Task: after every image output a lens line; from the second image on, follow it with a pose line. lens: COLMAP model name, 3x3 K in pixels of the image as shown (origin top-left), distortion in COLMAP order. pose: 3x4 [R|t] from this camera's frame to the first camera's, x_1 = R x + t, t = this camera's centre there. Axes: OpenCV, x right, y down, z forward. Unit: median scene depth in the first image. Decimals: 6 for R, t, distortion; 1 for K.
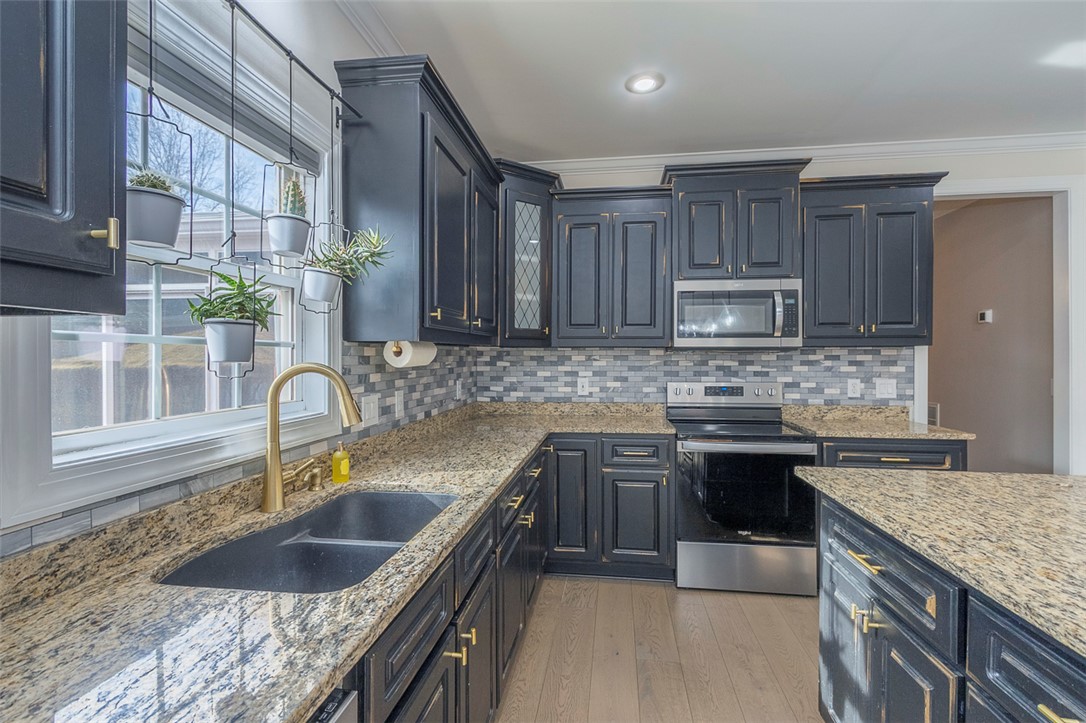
lens RADIAL K [[497.4, 0, 553.0], [0, 497.4, 357.4], [0, 0, 1]] dist [0.001120, 0.000037]
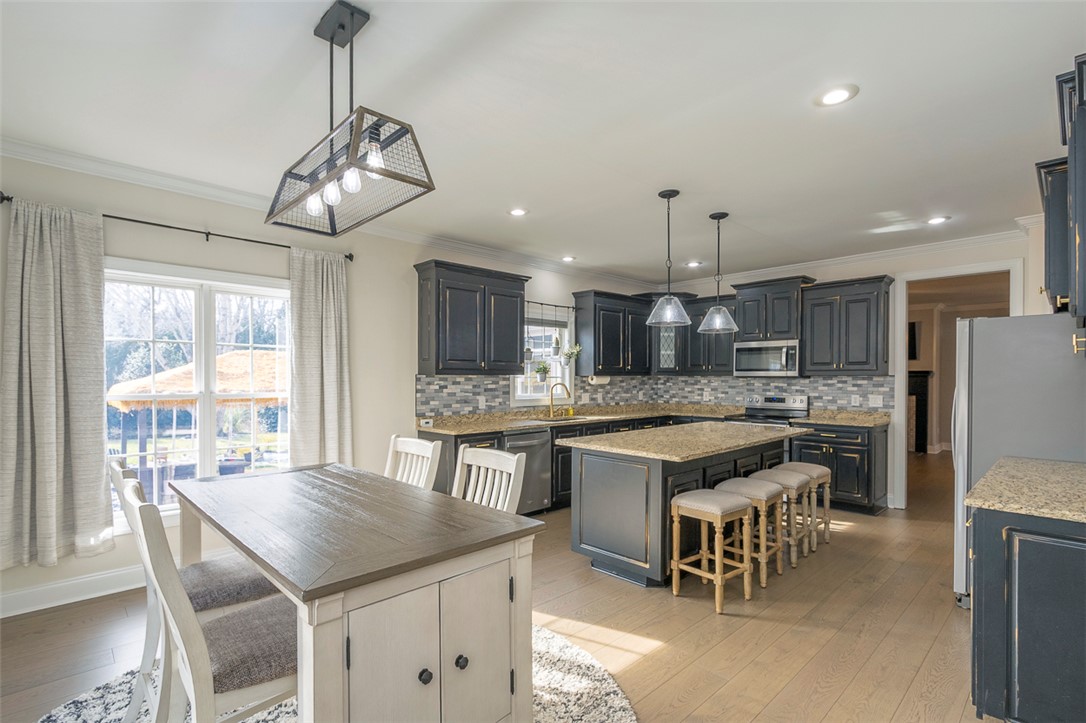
lens RADIAL K [[510.6, 0, 540.3], [0, 510.6, 381.5], [0, 0, 1]] dist [0.001023, 0.000098]
pose [[0.776169, 0.005714, -0.630499, 0.886029], [-0.002664, 0.999980, 0.005784, -0.008765], [0.630519, -0.002809, 0.776169, -1.020864]]
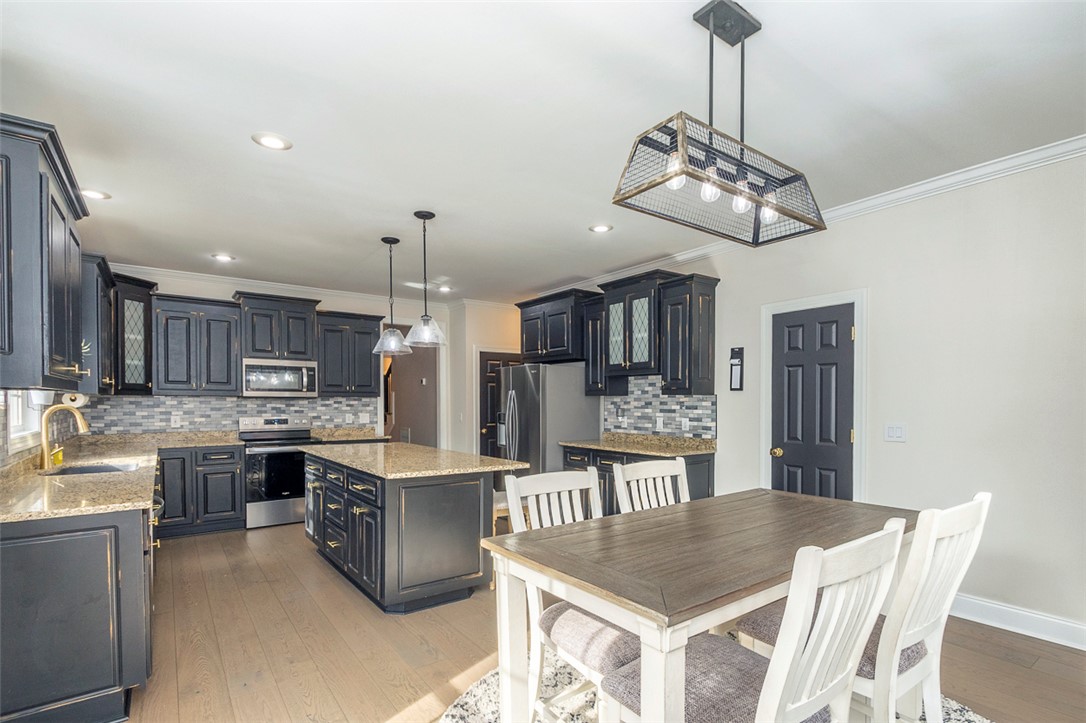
lens RADIAL K [[510.0, 0, 542.5], [0, 510.0, 414.7], [0, 0, 1]] dist [0.000885, -0.000188]
pose [[0.722854, -0.015300, 0.690831, -0.223682], [0.001079, 0.999779, 0.021013, 0.007283], [-0.690999, -0.014444, 0.722711, -0.969184]]
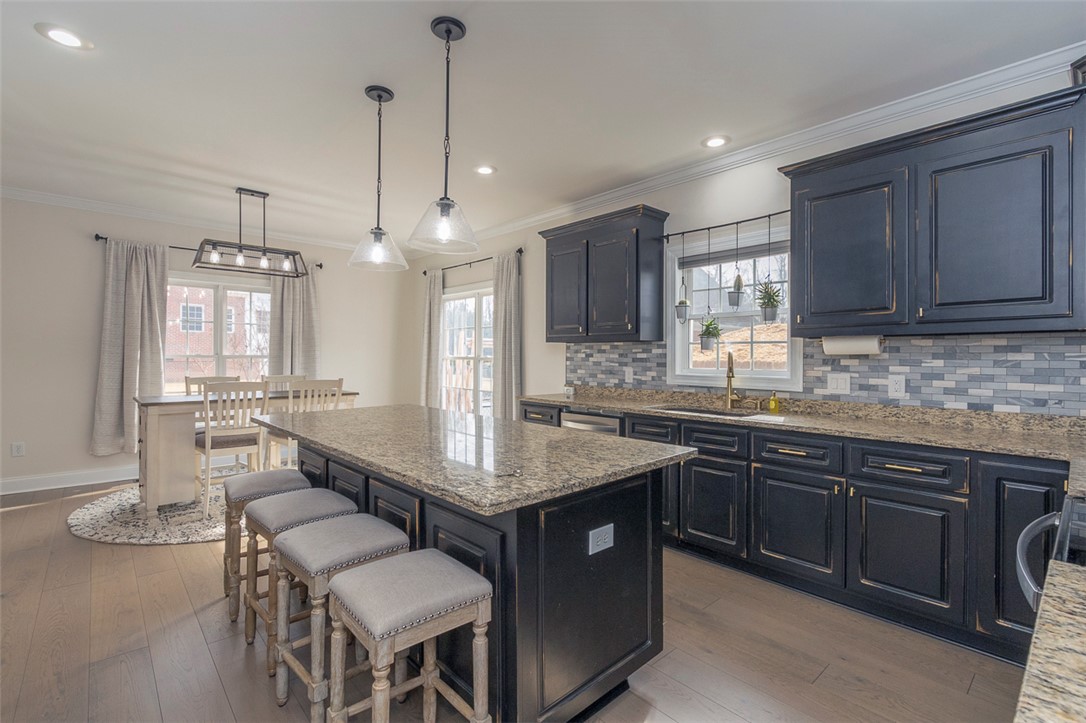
lens RADIAL K [[497.4, 0, 553.0], [0, 497.4, 357.4], [0, 0, 1]] dist [0.001120, 0.000037]
pose [[-0.649515, 0.000396, -0.760349, 0.838330], [-0.005923, 0.999967, 0.005581, 0.016198], [0.760326, 0.008128, -0.649491, 0.839926]]
